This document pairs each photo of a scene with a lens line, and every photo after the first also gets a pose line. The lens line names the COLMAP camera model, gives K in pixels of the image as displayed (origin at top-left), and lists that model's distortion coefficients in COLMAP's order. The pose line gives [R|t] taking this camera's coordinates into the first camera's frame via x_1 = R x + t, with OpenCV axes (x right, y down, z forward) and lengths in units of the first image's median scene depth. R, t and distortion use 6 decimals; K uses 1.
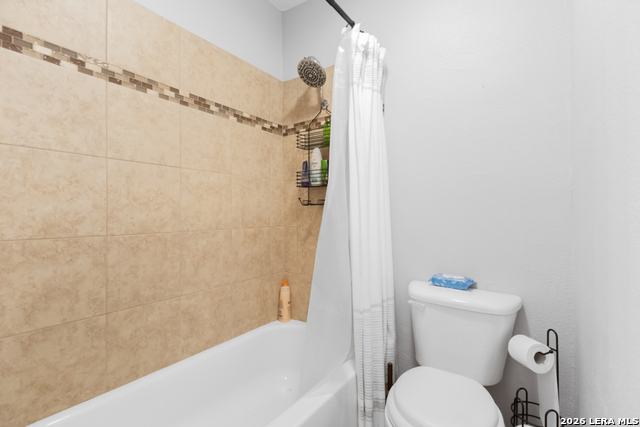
lens RADIAL K [[296.4, 0, 318.7], [0, 296.4, 214.7], [0, 0, 1]] dist [-0.001242, -0.000558]
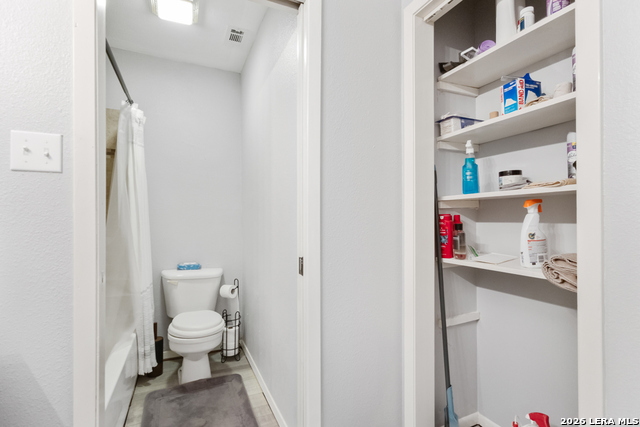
lens RADIAL K [[296.4, 0, 323.2], [0, 296.4, 215.9], [0, 0, 1]] dist [-0.001173, -0.000197]
pose [[0.496685, 0.001201, 0.867930, -0.530870], [-0.012104, 0.999911, 0.005543, -0.072104], [-0.867846, -0.013259, 0.496656, -0.437198]]
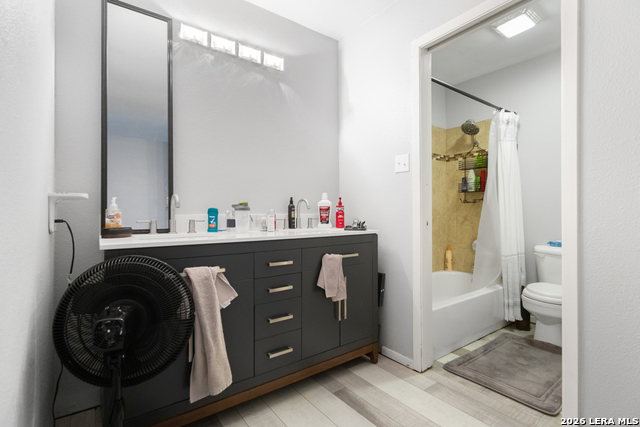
lens RADIAL K [[296.4, 0, 318.7], [0, 296.4, 214.7], [0, 0, 1]] dist [-0.001242, -0.000558]
pose [[0.943474, -0.005266, -0.331404, -0.277996], [0.011150, 0.999812, 0.015857, 0.000250], [0.331258, -0.018656, 0.943356, -0.933049]]
